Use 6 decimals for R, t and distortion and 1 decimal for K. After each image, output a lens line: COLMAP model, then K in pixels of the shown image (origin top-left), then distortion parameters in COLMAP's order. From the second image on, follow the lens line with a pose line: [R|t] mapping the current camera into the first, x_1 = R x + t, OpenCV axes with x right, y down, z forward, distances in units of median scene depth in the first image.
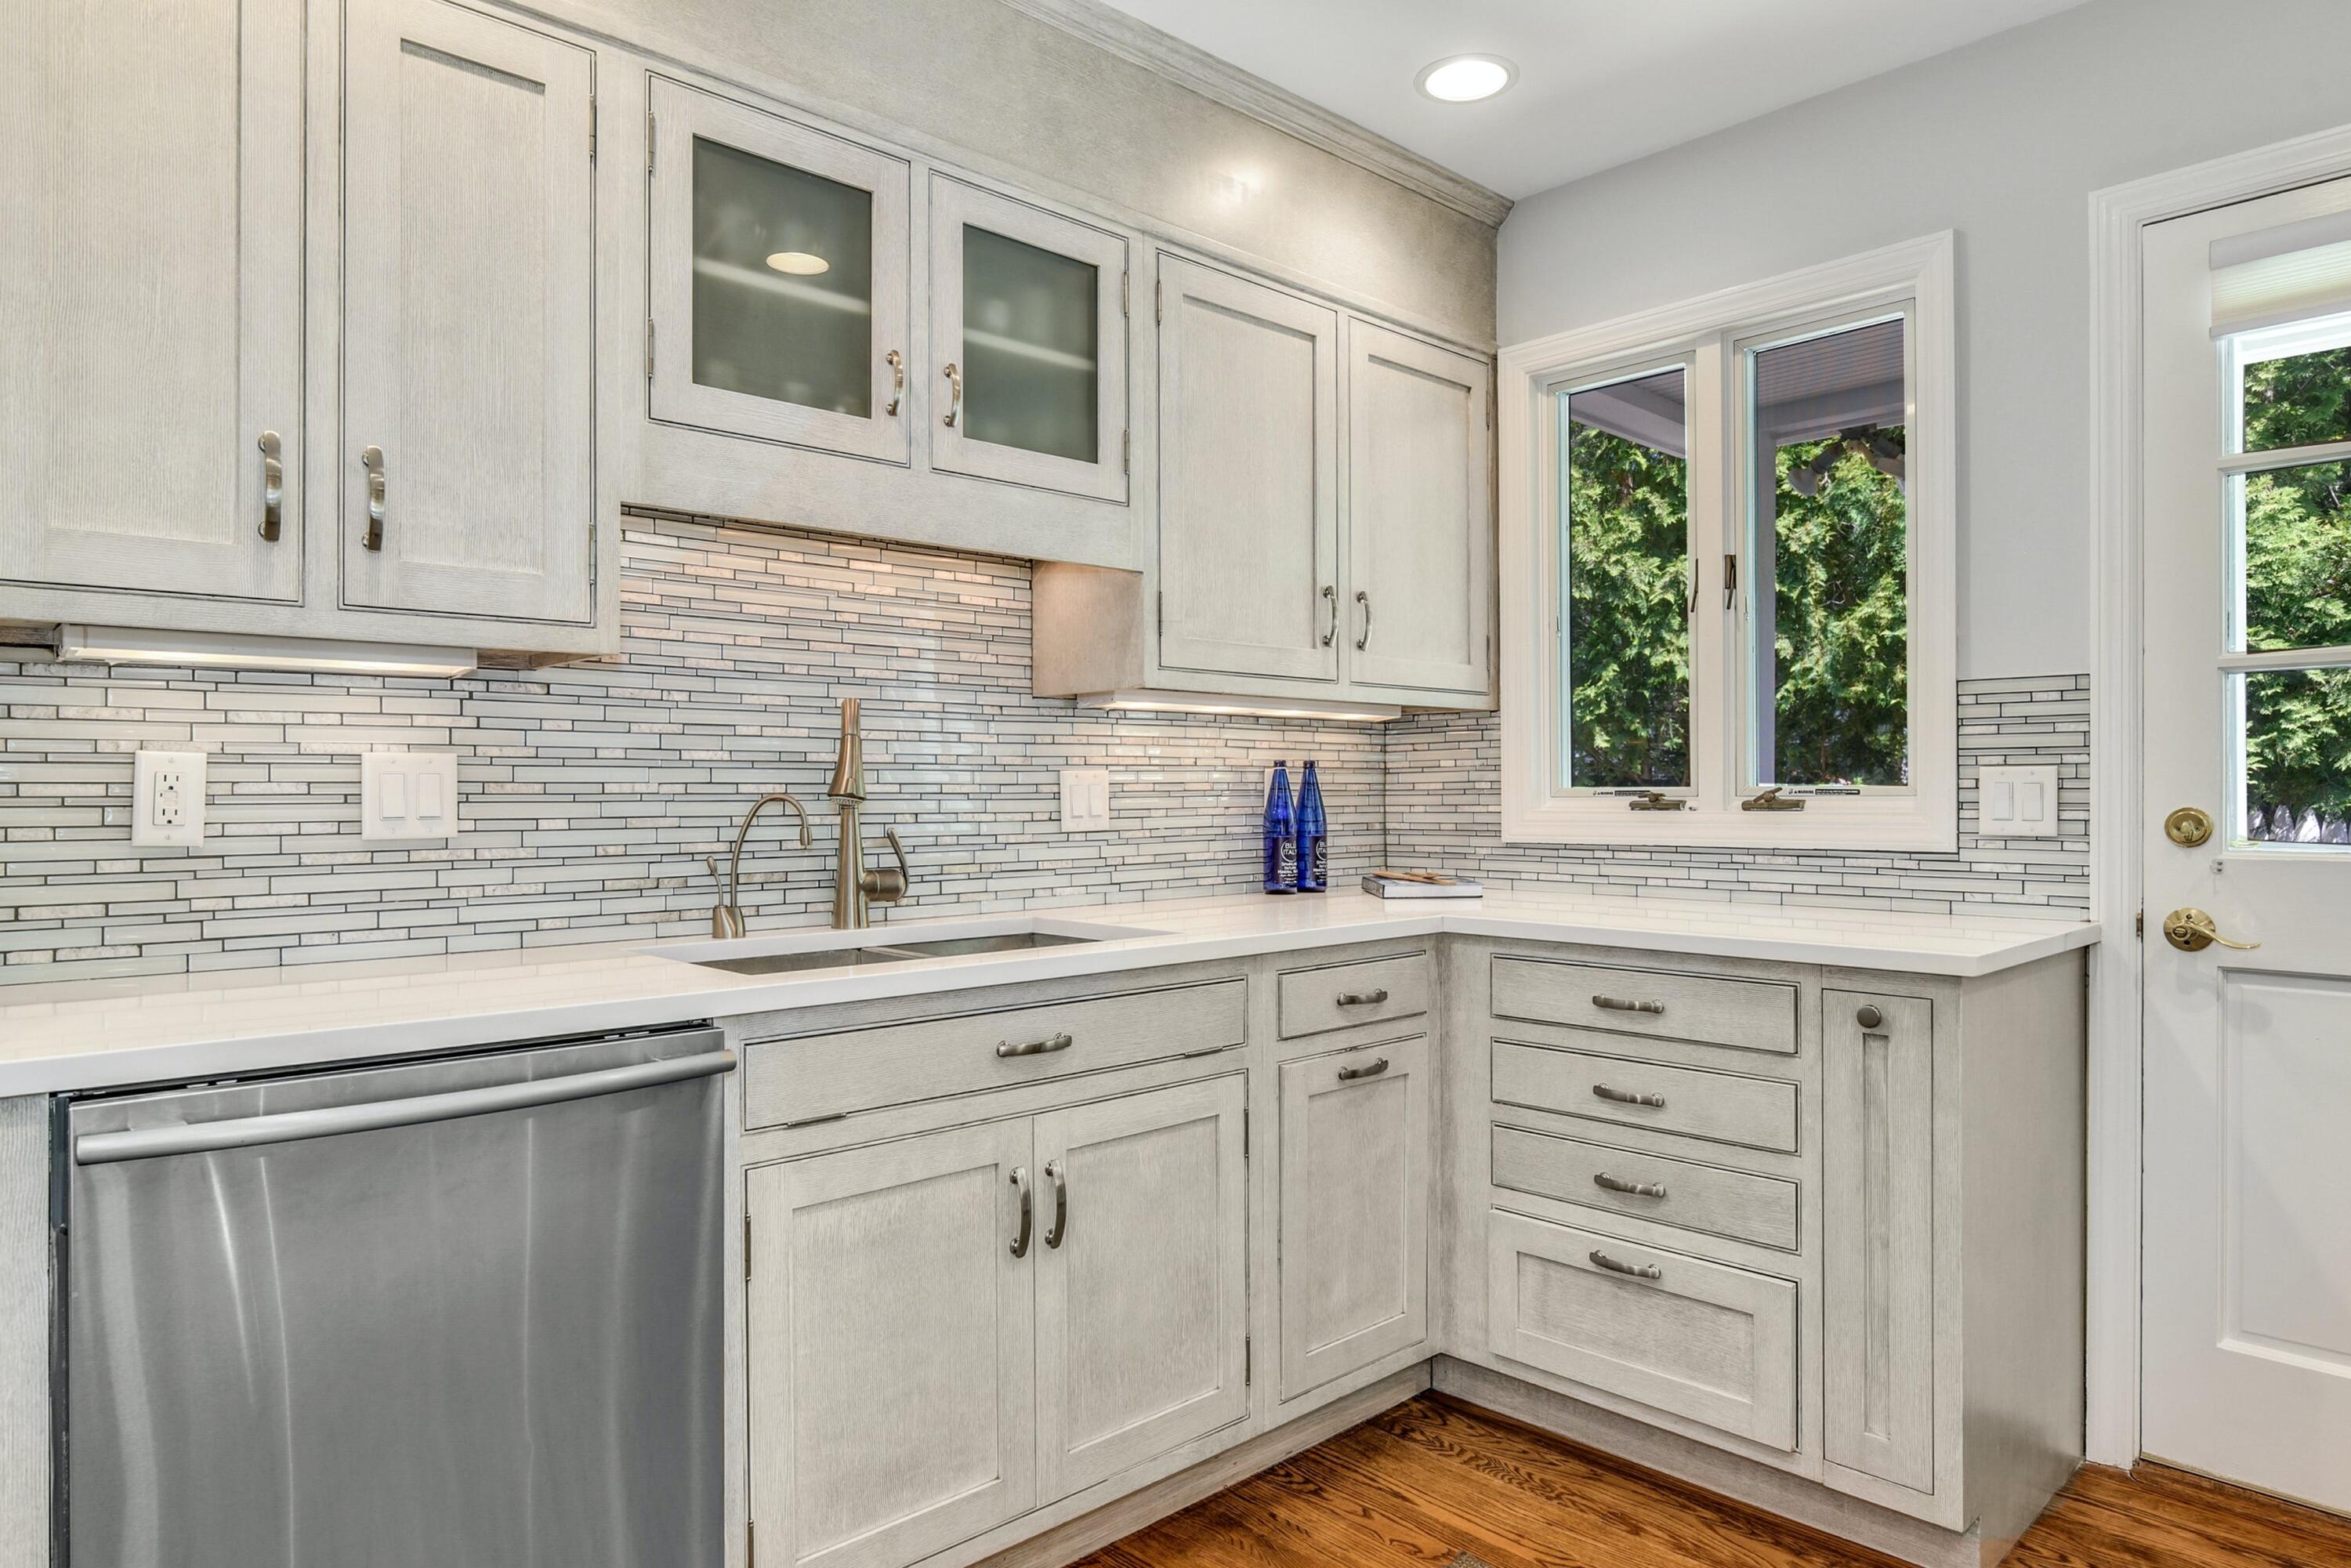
lens RADIAL K [[1378.3, 0, 1169.3], [0, 1378.3, 777.1], [0, 0, 1]] dist [-0.024847, 0.000084]
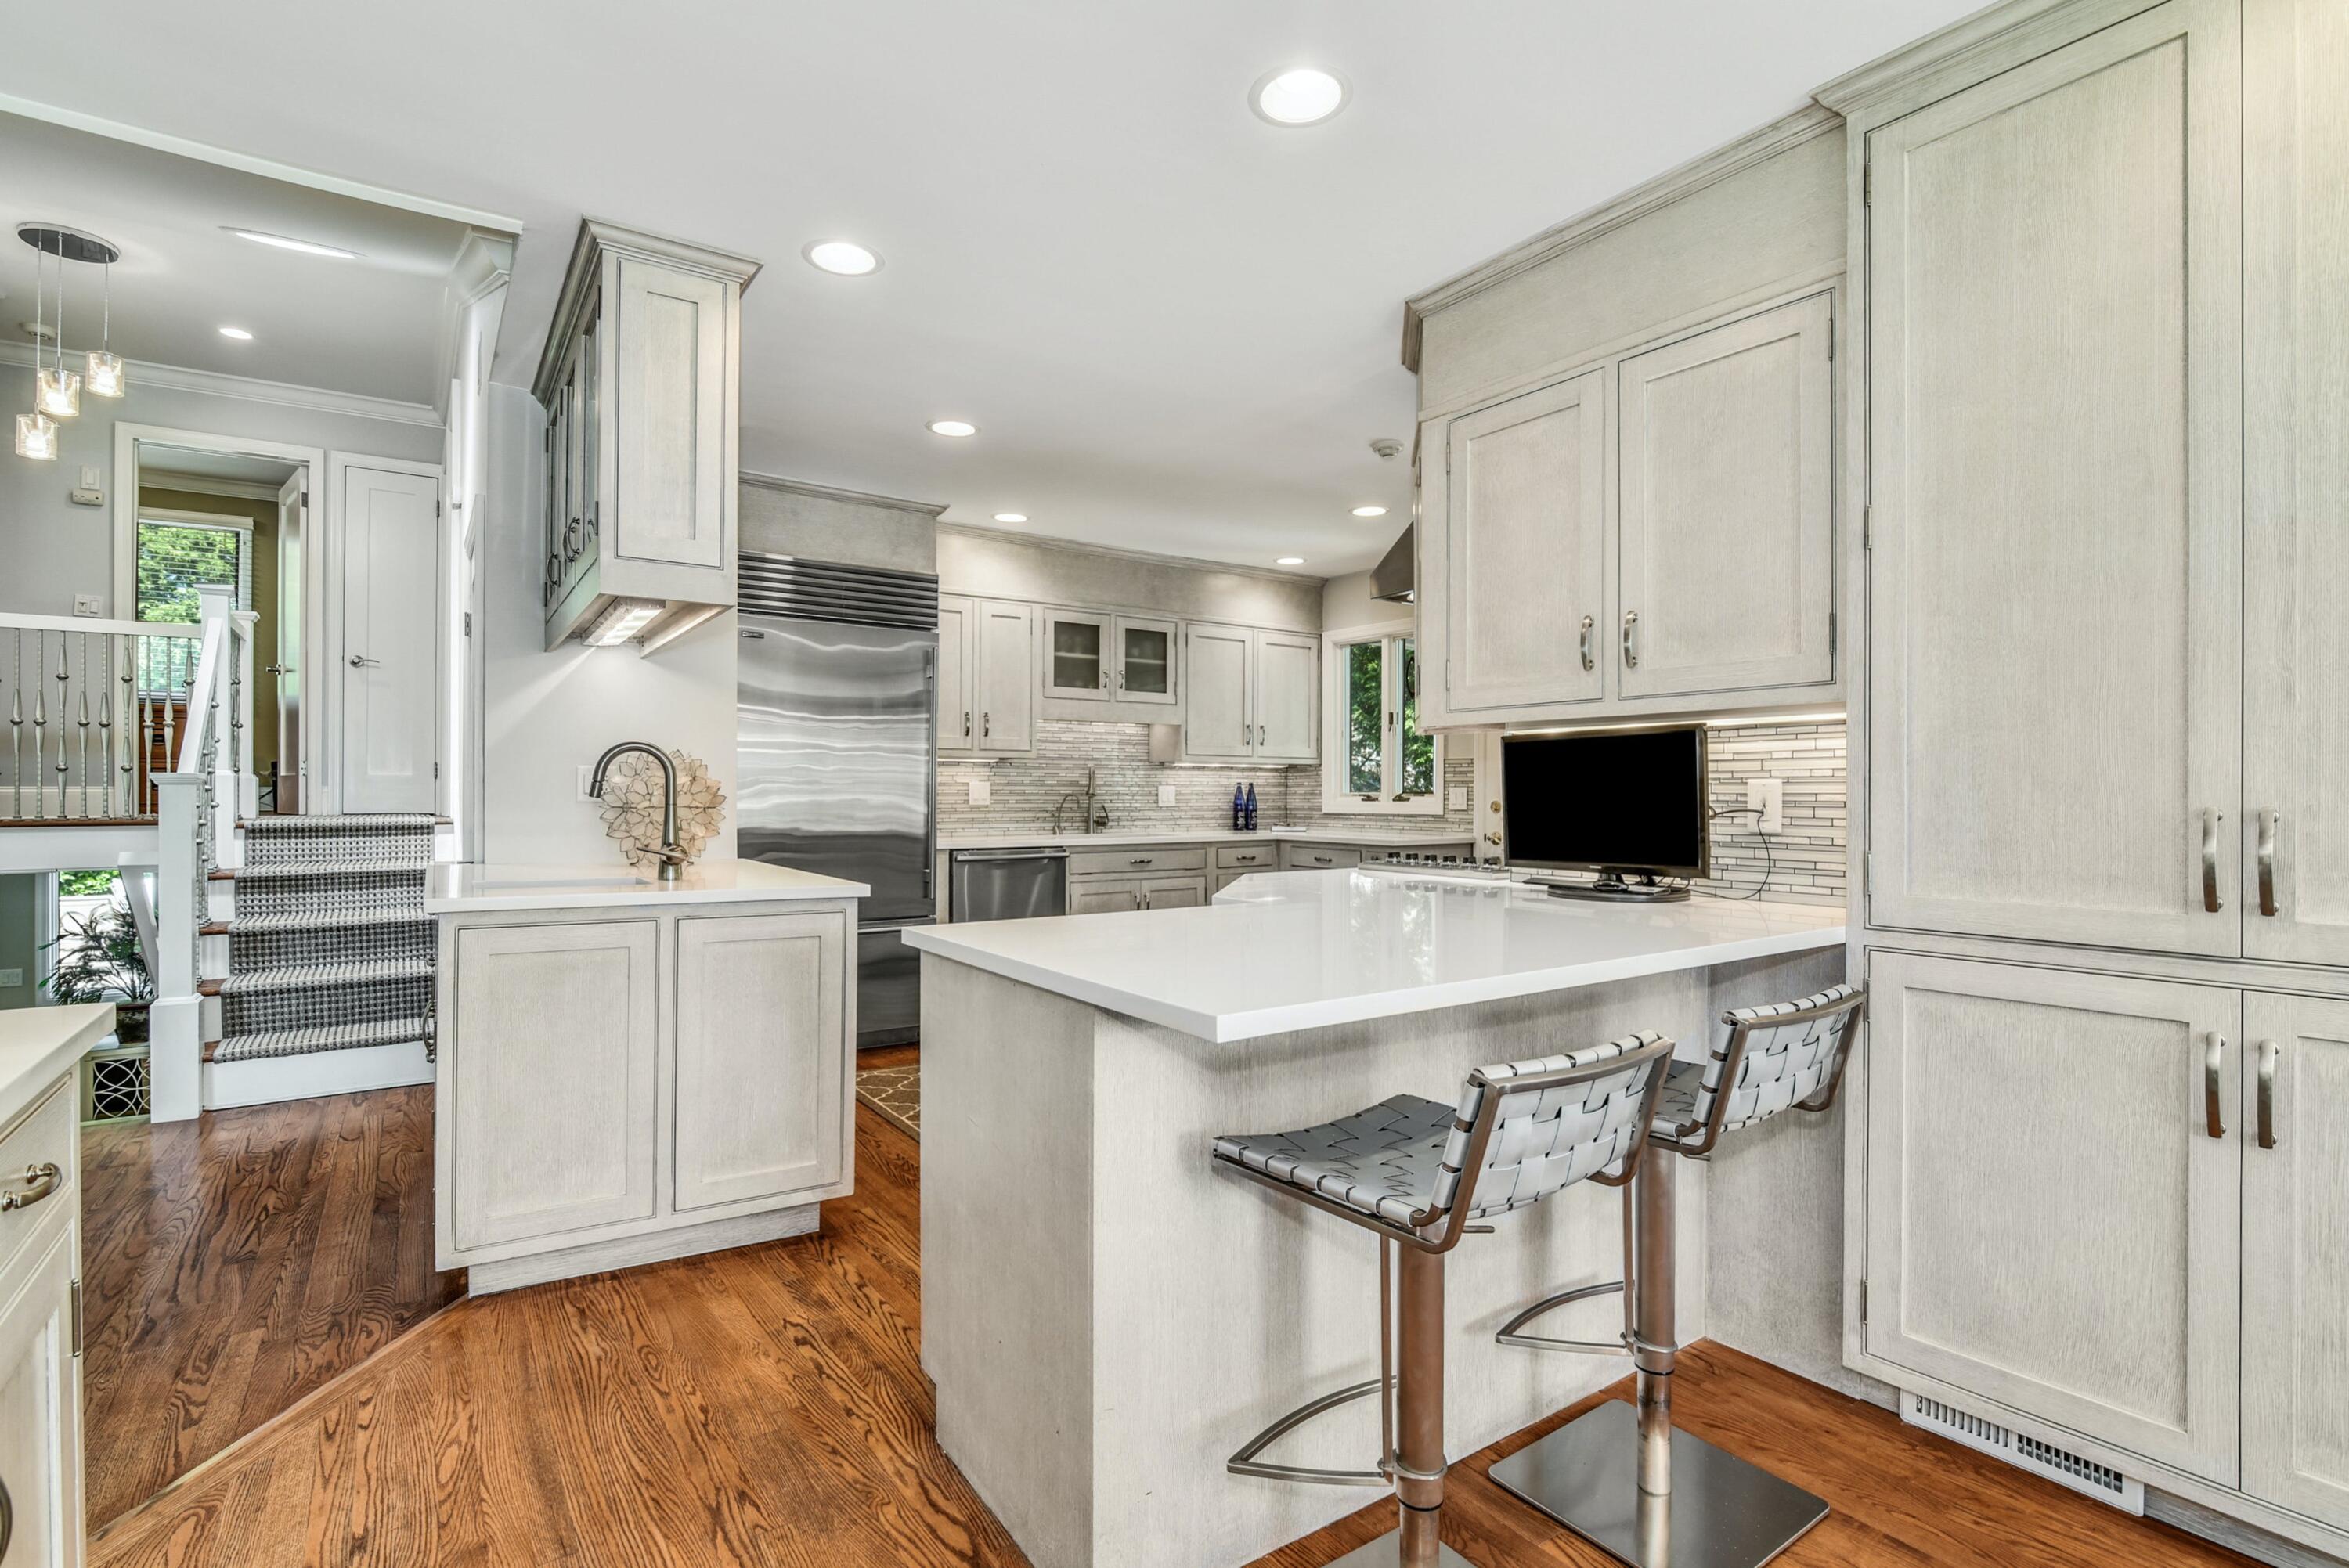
lens RADIAL K [[1123.6, 0, 1174.5], [0, 1123.6, 784.0], [0, 0, 1]] dist [-0.020586, 0.000187]
pose [[0.992061, 0.005458, -0.125641, 0.301048], [-0.005026, 0.999980, 0.003752, -0.022017], [0.125659, -0.003091, 0.992069, -1.631503]]
